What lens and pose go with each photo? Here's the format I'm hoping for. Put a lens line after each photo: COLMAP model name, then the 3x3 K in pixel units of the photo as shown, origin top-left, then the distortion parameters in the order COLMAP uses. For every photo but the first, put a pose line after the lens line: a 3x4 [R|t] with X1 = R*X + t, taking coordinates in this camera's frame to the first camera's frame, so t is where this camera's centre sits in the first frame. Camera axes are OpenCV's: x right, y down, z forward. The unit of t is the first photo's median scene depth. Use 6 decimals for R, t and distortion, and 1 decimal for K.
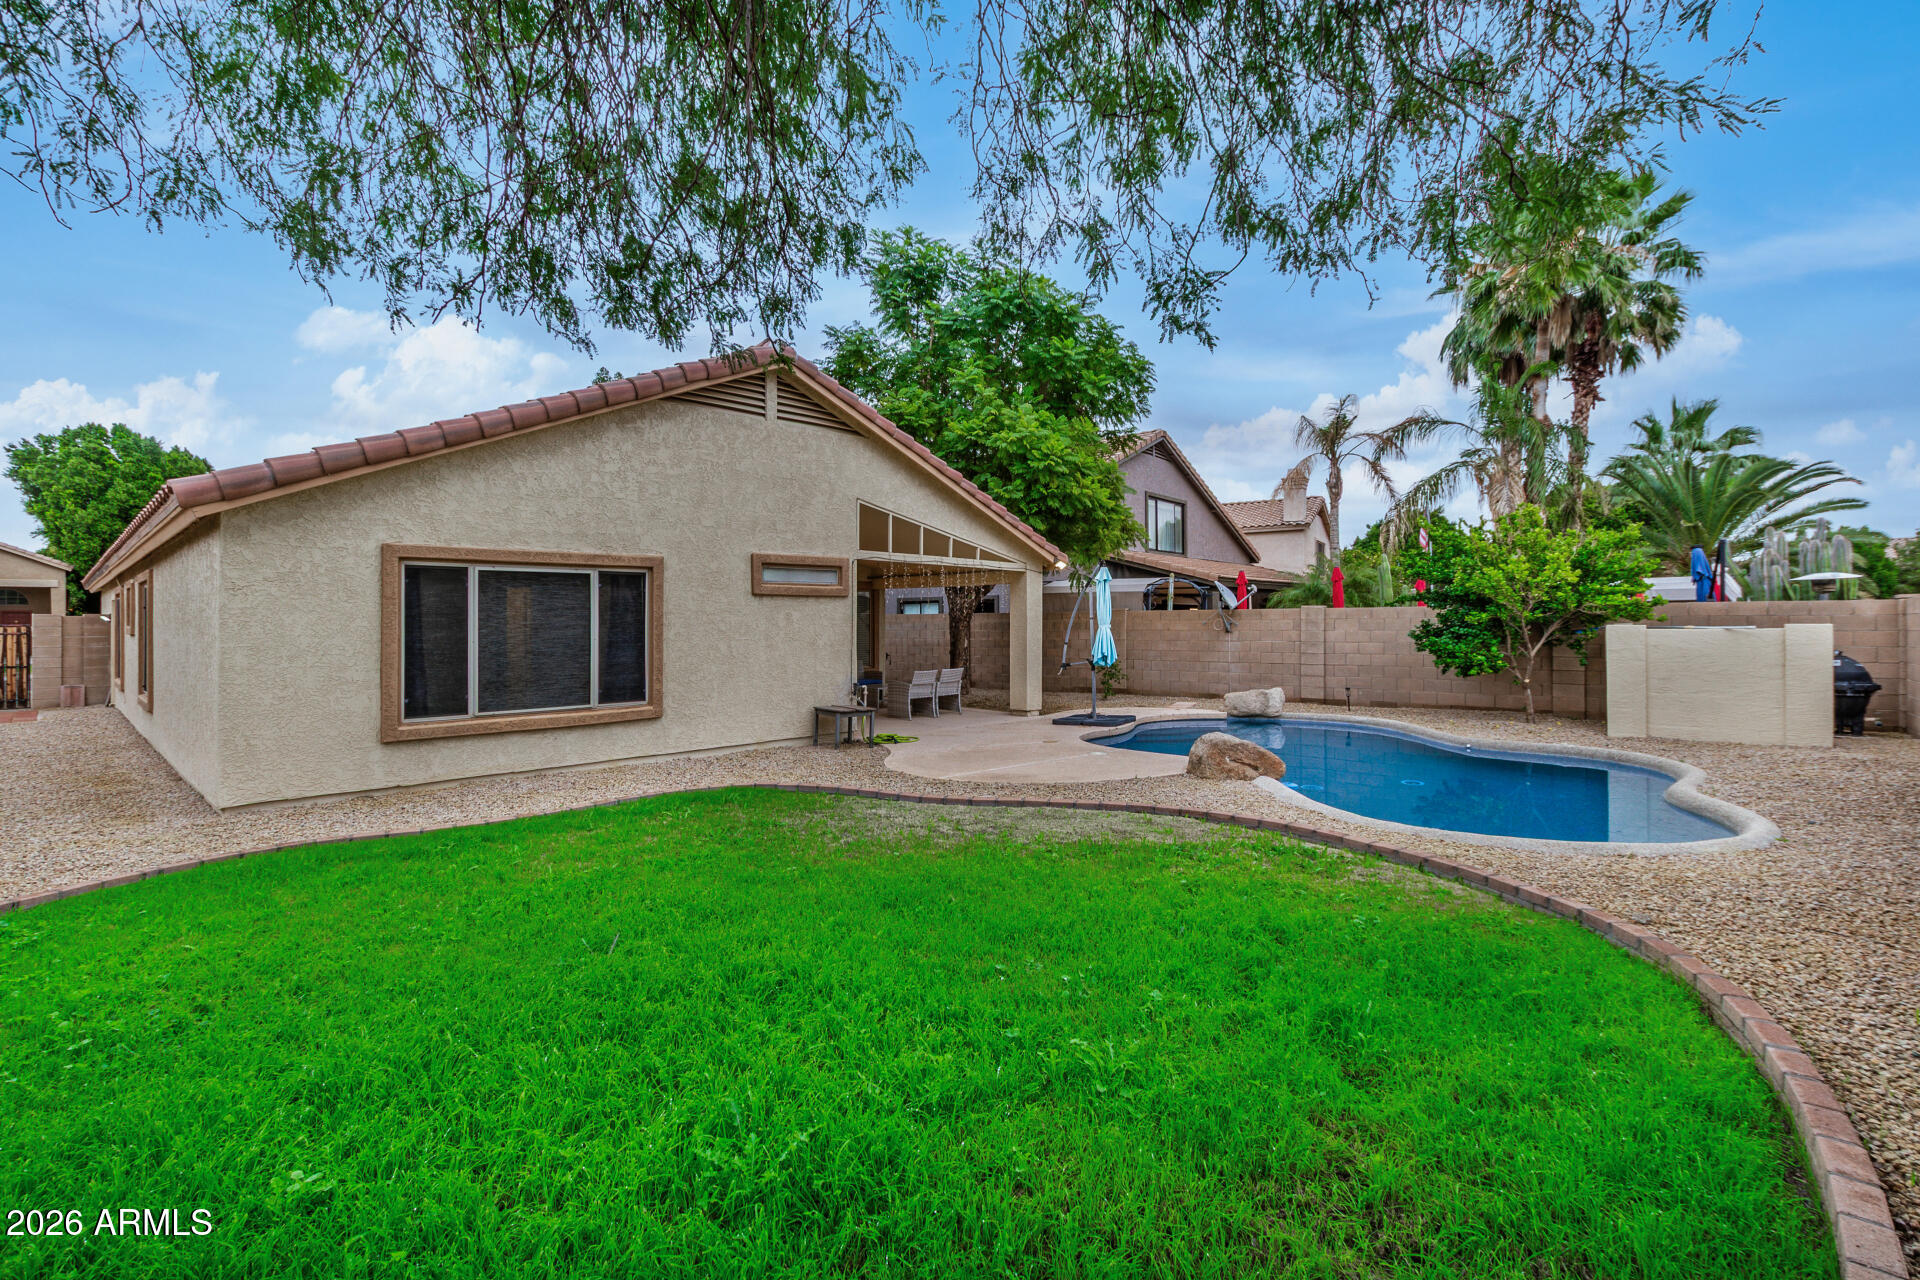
lens RADIAL K [[902.0, 0, 975.1], [0, 902.0, 589.6], [0, 0, 1]] dist [0.001494, 0.000043]
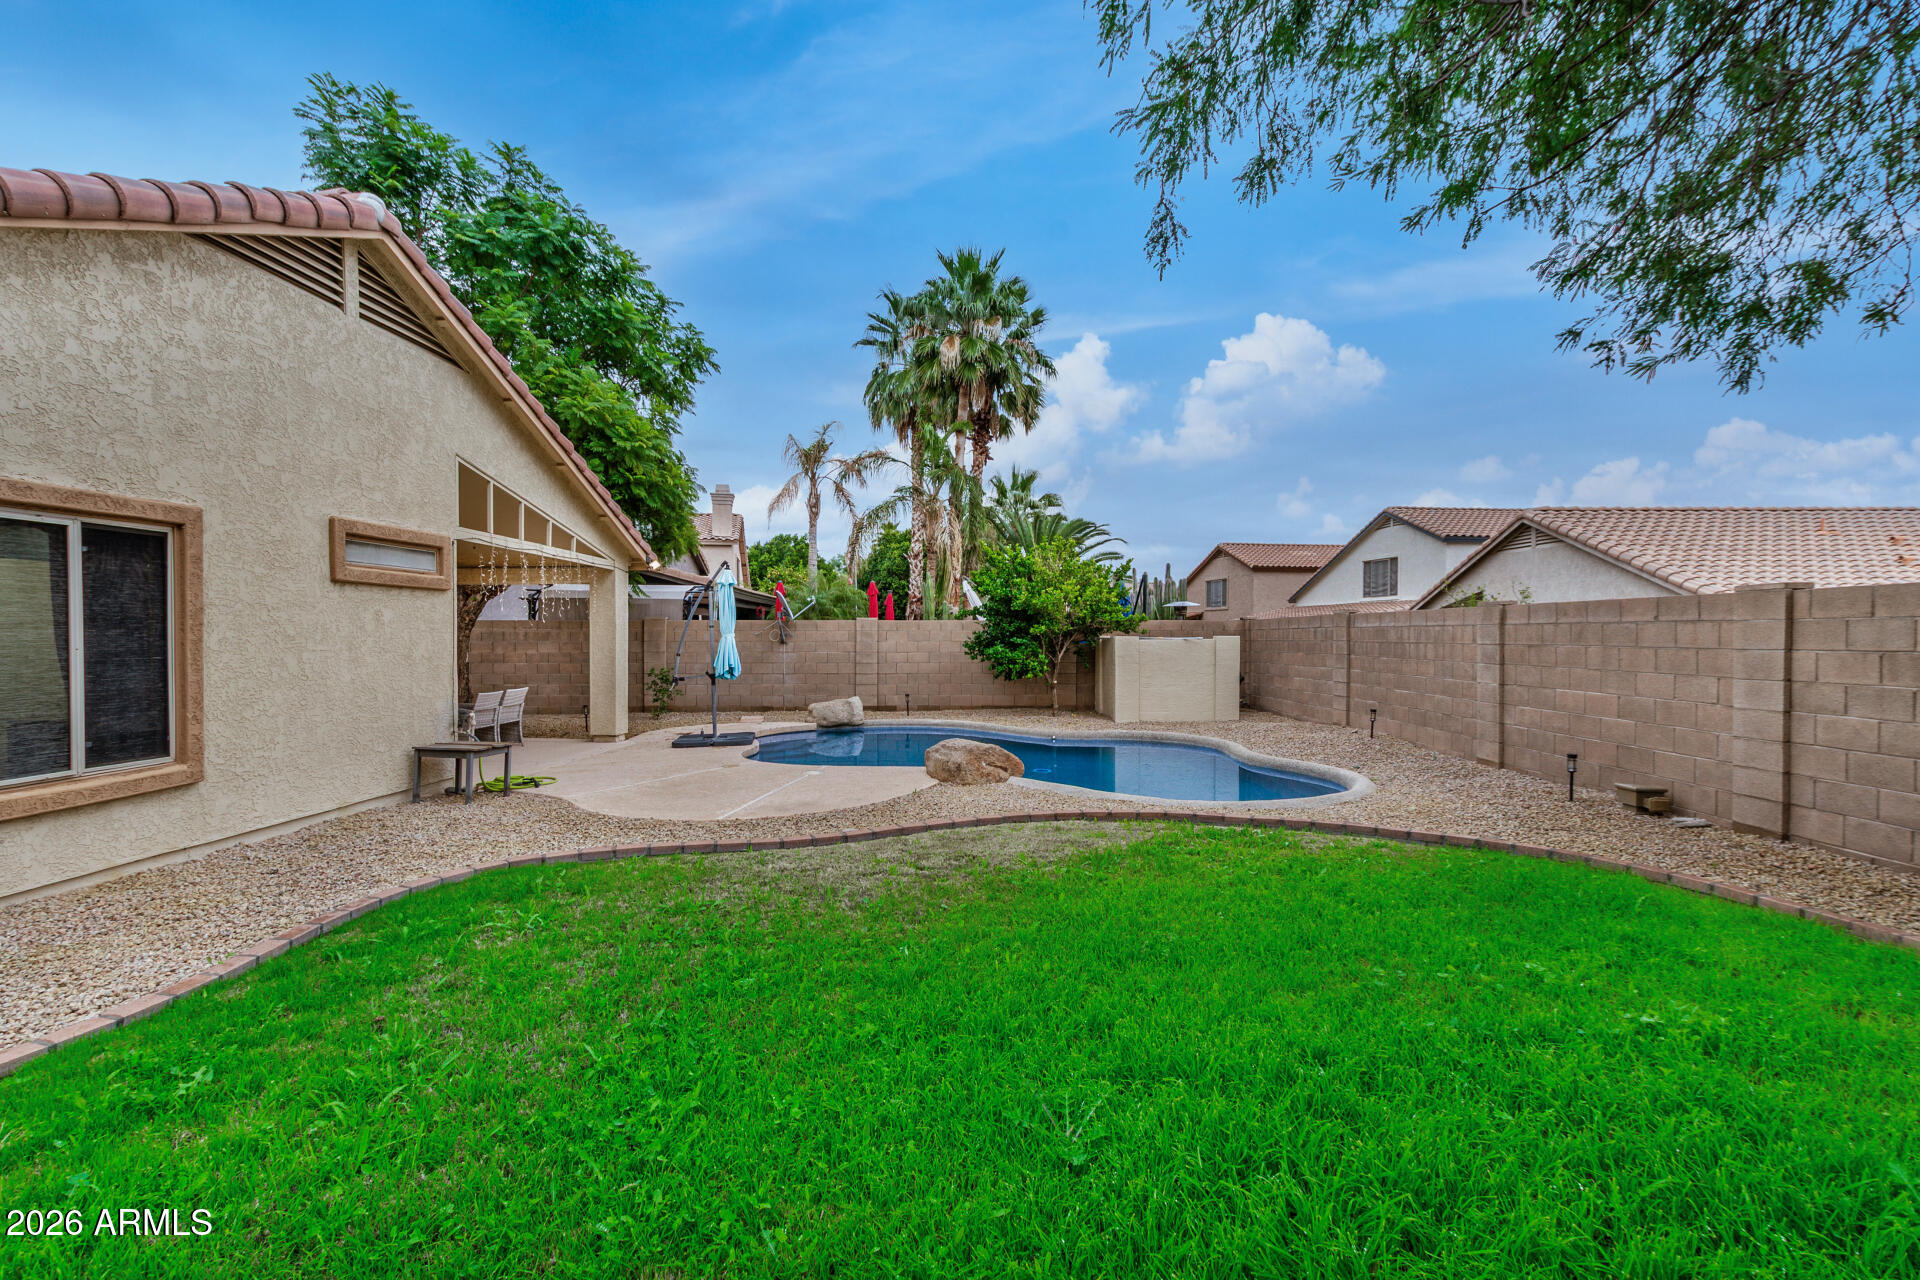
lens RADIAL K [[887.1, 0, 959.3], [0, 887.1, 633.6], [0, 0, 1]] dist [0.003408, -0.000309]
pose [[0.747180, 0.008274, 0.664570, -0.296303], [-0.029179, 0.999367, 0.020364, 0.015393], [-0.663981, -0.034608, 0.746949, 0.197961]]
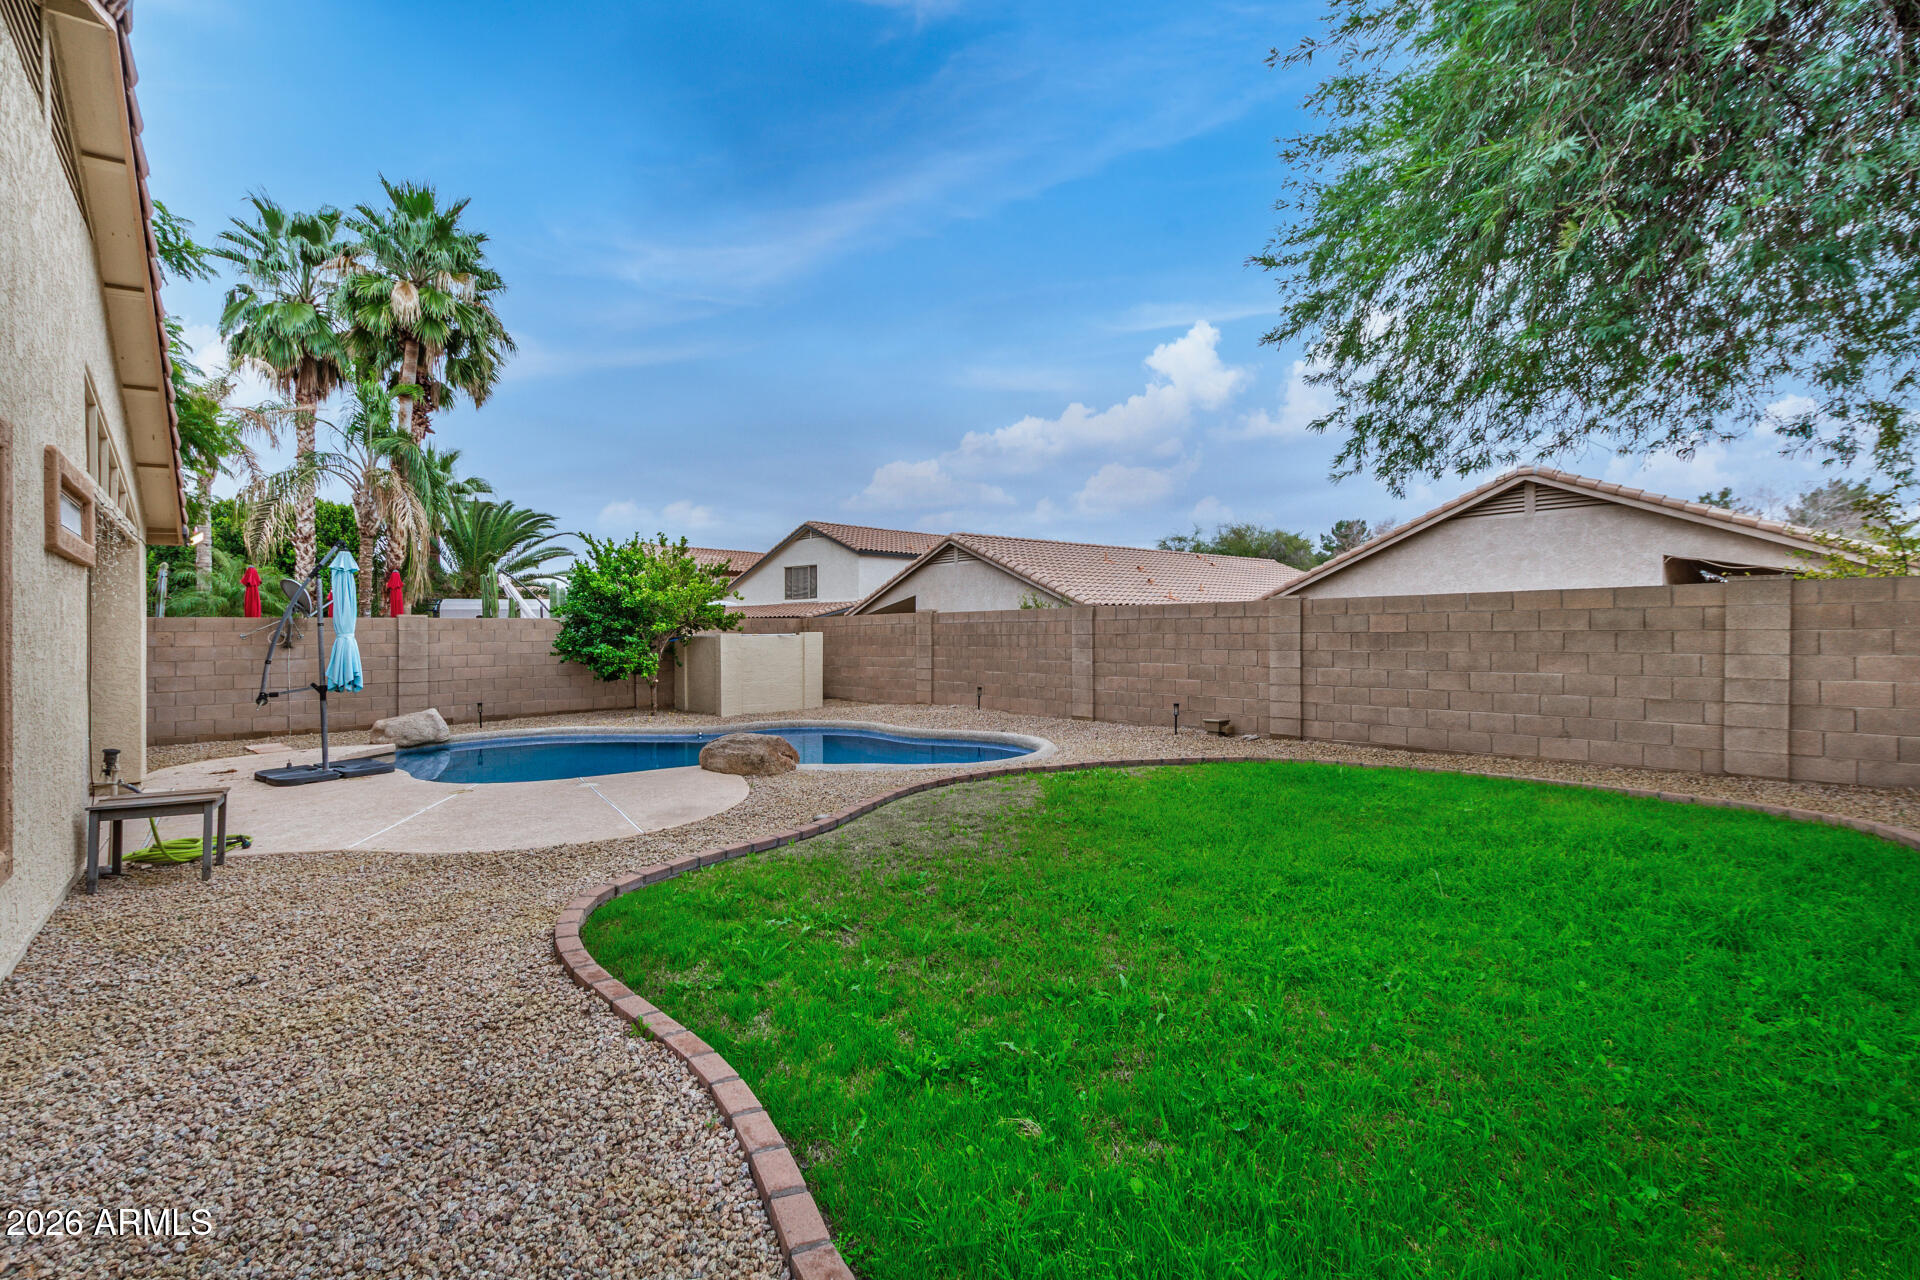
lens RADIAL K [[878.4, 0, 948.0], [0, 878.4, 633.0], [0, 0, 1]] dist [0.002747, -0.000054]
pose [[0.126250, 0.004512, 0.991988, -0.518801], [-0.024990, 0.999687, -0.001367, 0.030347], [-0.991684, -0.024617, 0.126324, 0.484023]]
